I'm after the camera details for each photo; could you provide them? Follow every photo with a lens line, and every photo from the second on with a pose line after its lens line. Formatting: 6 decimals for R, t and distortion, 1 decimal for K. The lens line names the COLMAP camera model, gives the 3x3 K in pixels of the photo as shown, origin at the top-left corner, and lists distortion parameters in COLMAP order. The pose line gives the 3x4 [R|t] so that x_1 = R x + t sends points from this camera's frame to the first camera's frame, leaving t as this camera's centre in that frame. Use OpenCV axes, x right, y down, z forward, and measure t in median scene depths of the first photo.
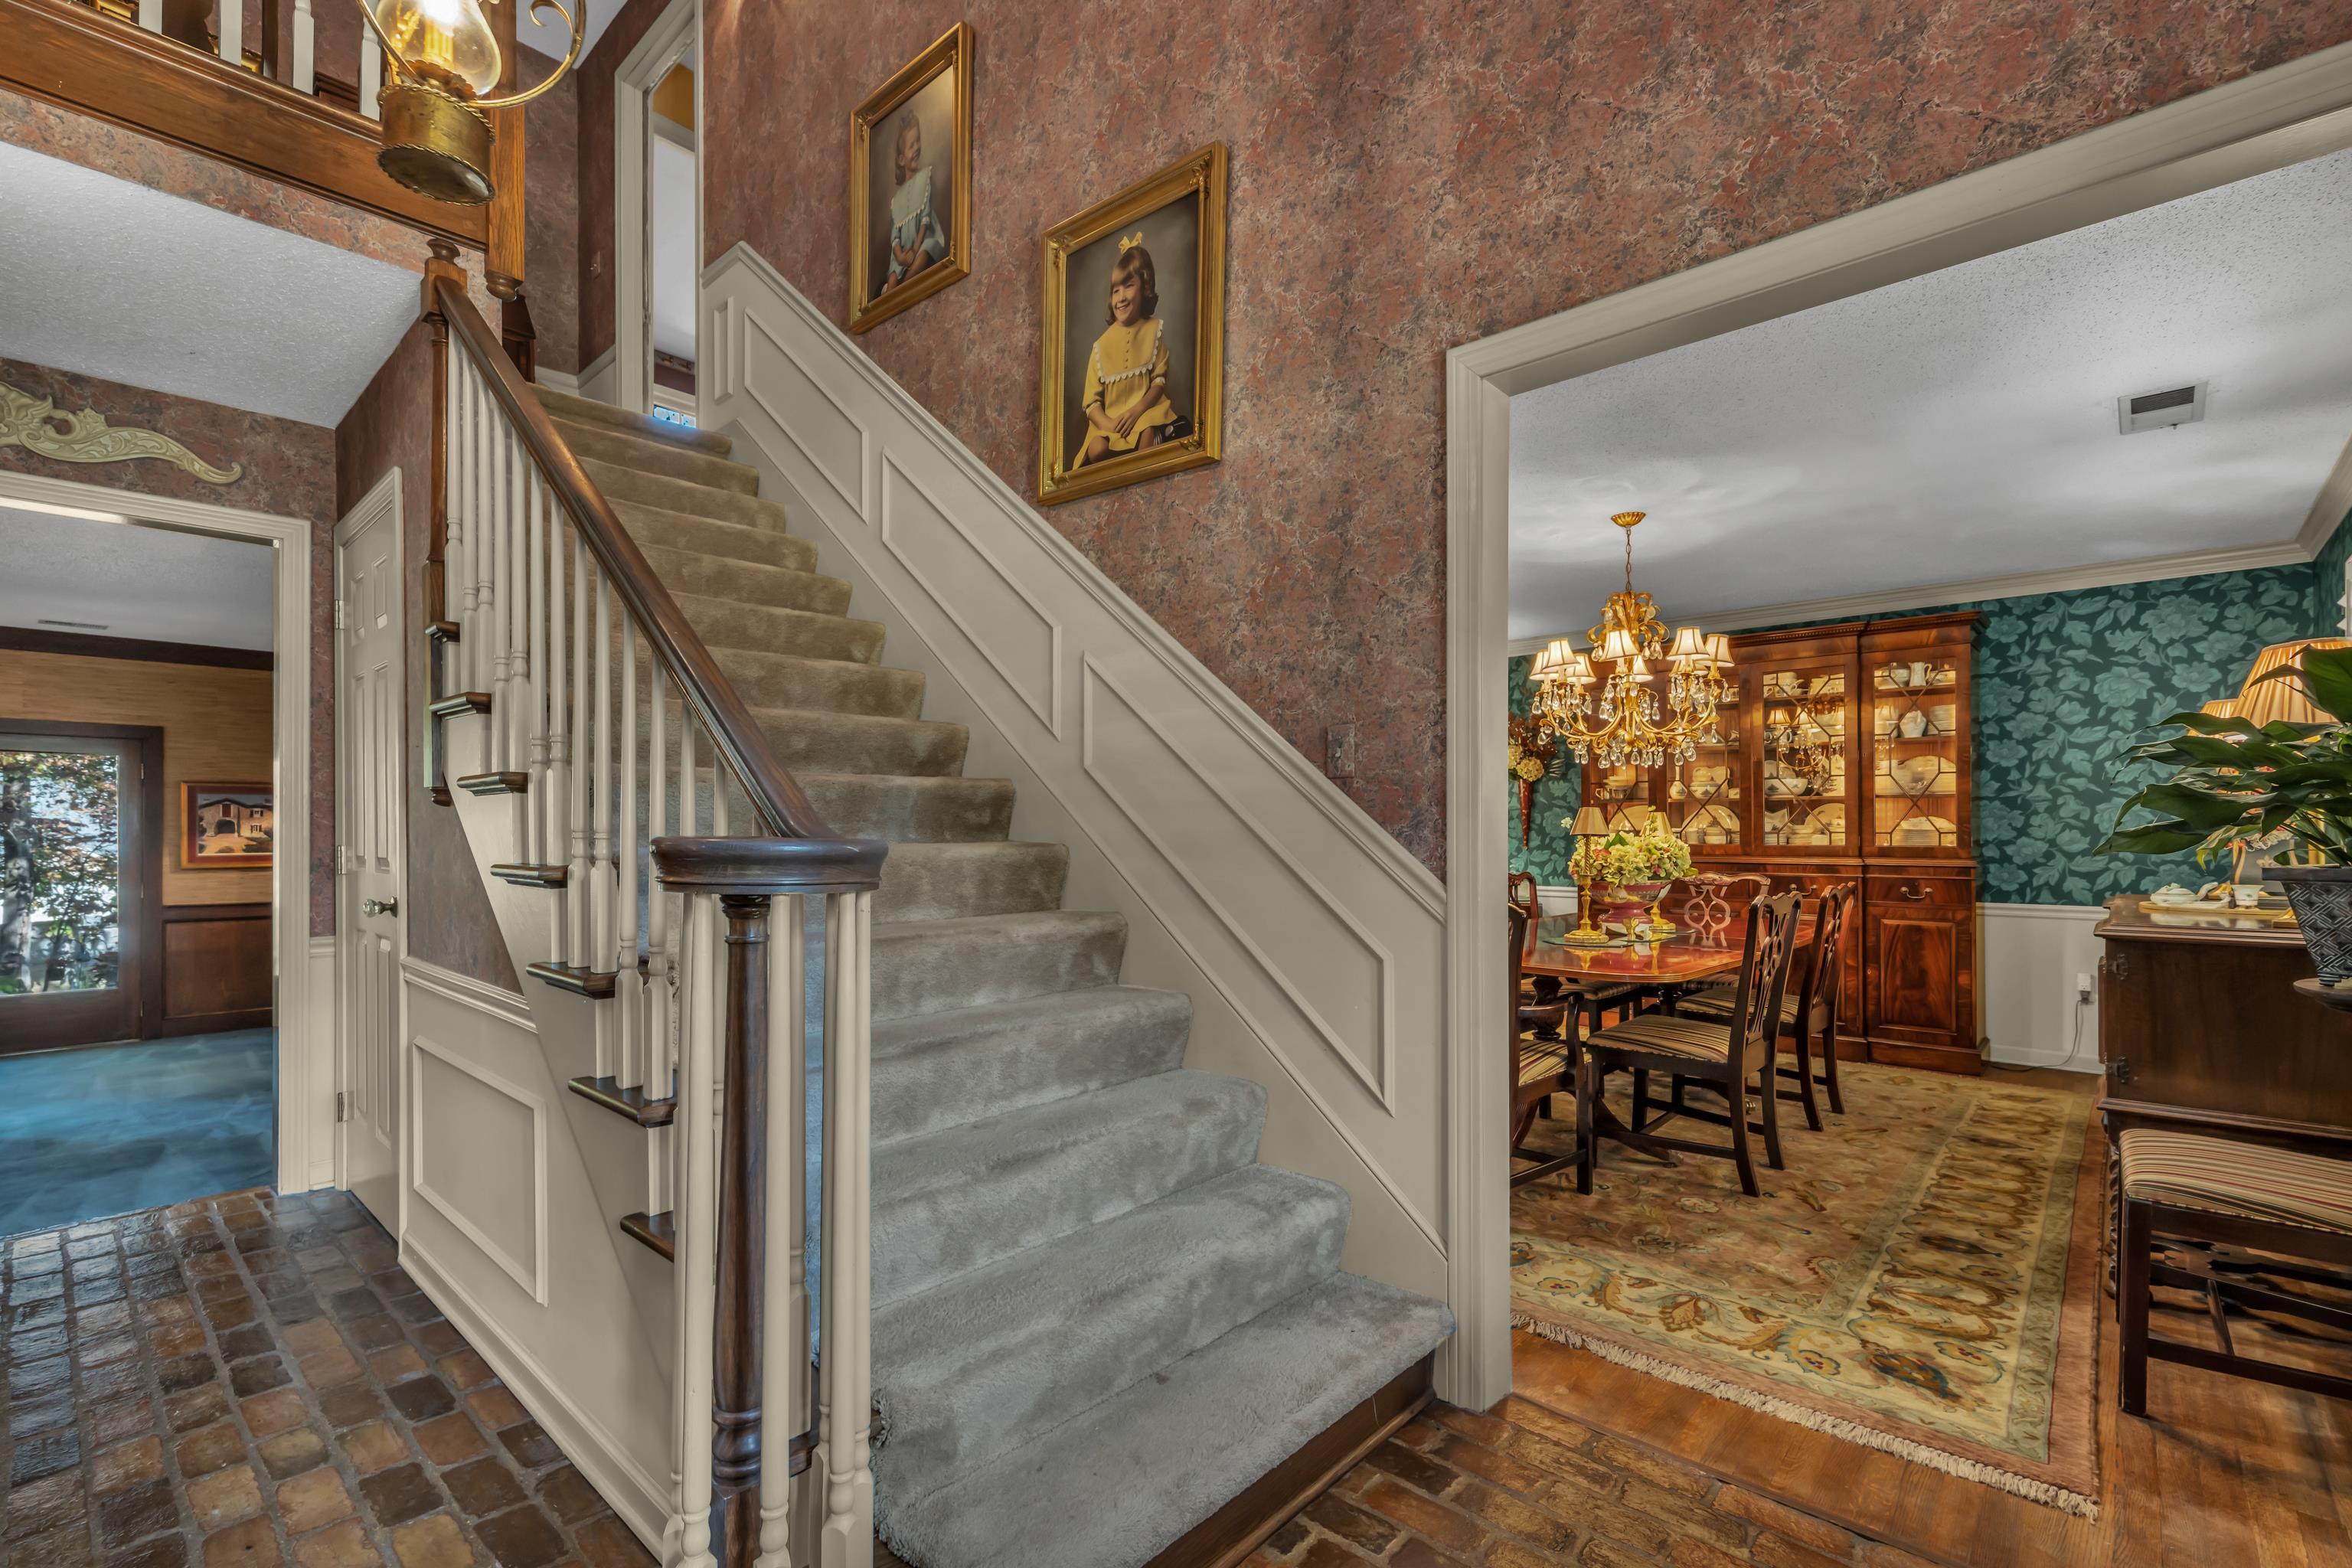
lens RADIAL K [[1041.4, 0, 1183.8], [0, 1041.4, 818.3], [0, 0, 1]] dist [0.003696, -0.000129]
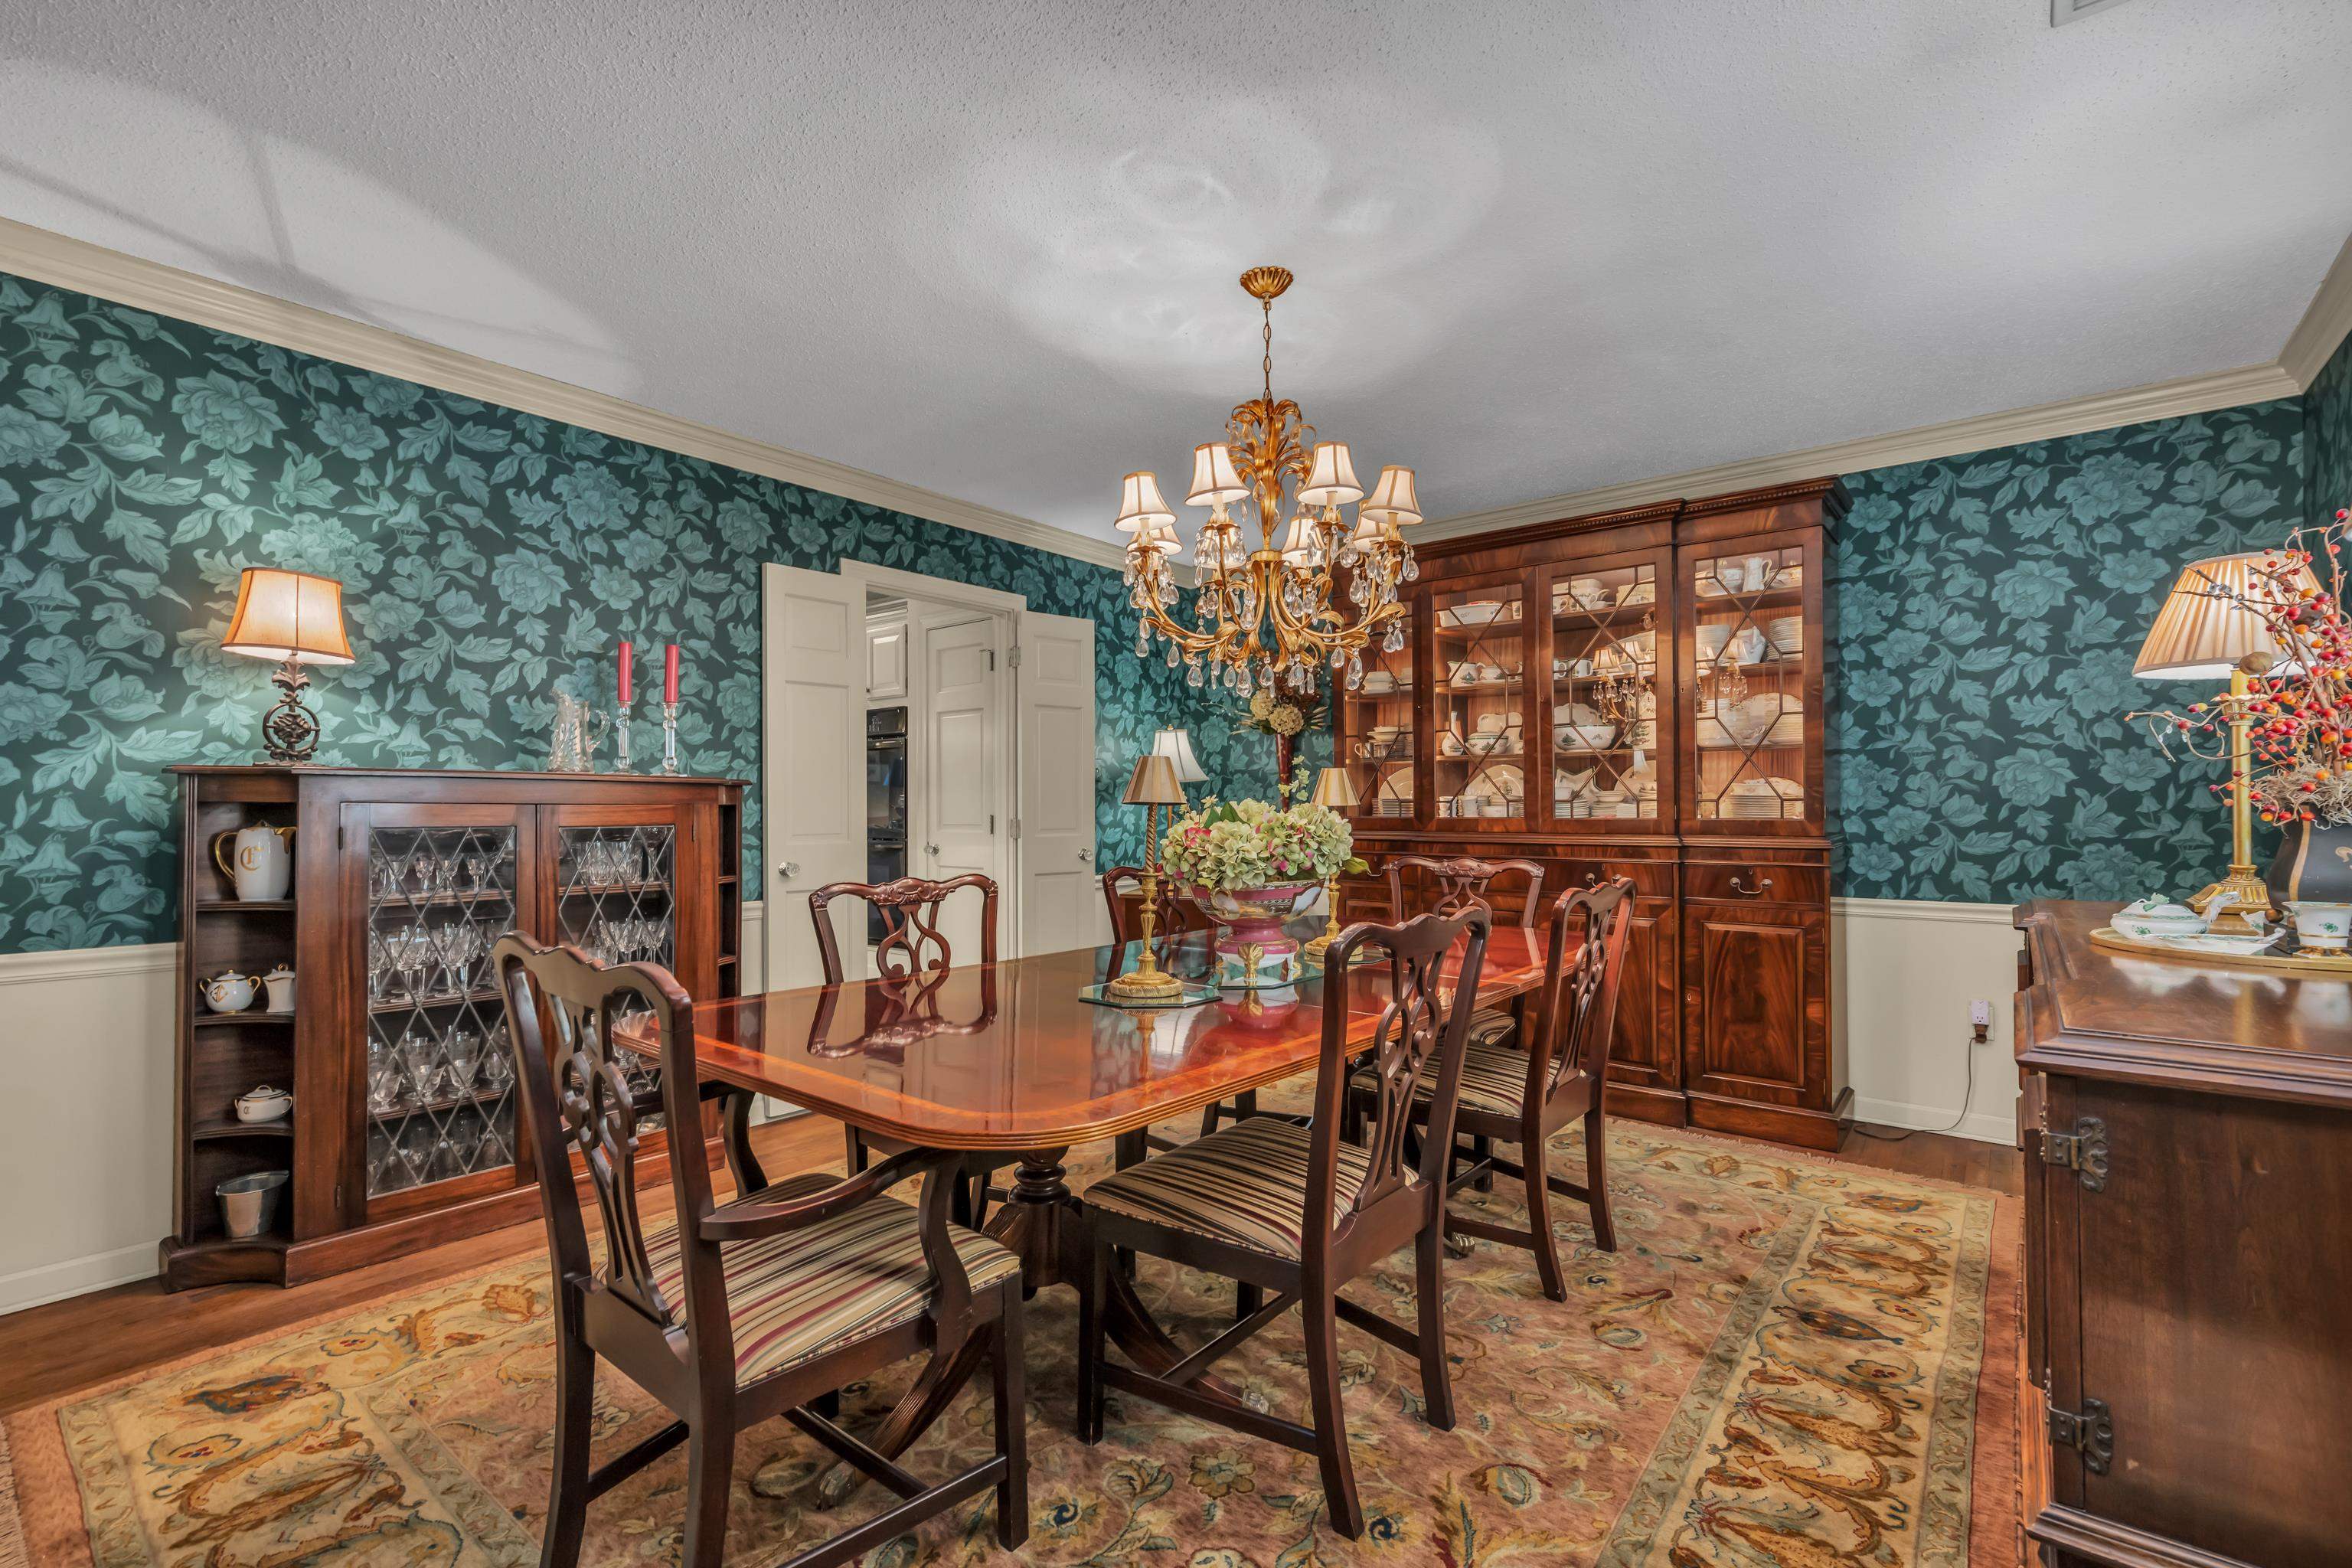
lens RADIAL K [[1041.4, 0, 1175.2], [0, 1041.4, 793.9], [0, 0, 1]] dist [0.003696, -0.000129]
pose [[0.998299, -0.004330, 0.058140, 0.280881], [0.004210, 0.999989, 0.002185, 0.006726], [-0.058149, -0.001937, 0.998306, 0.329895]]
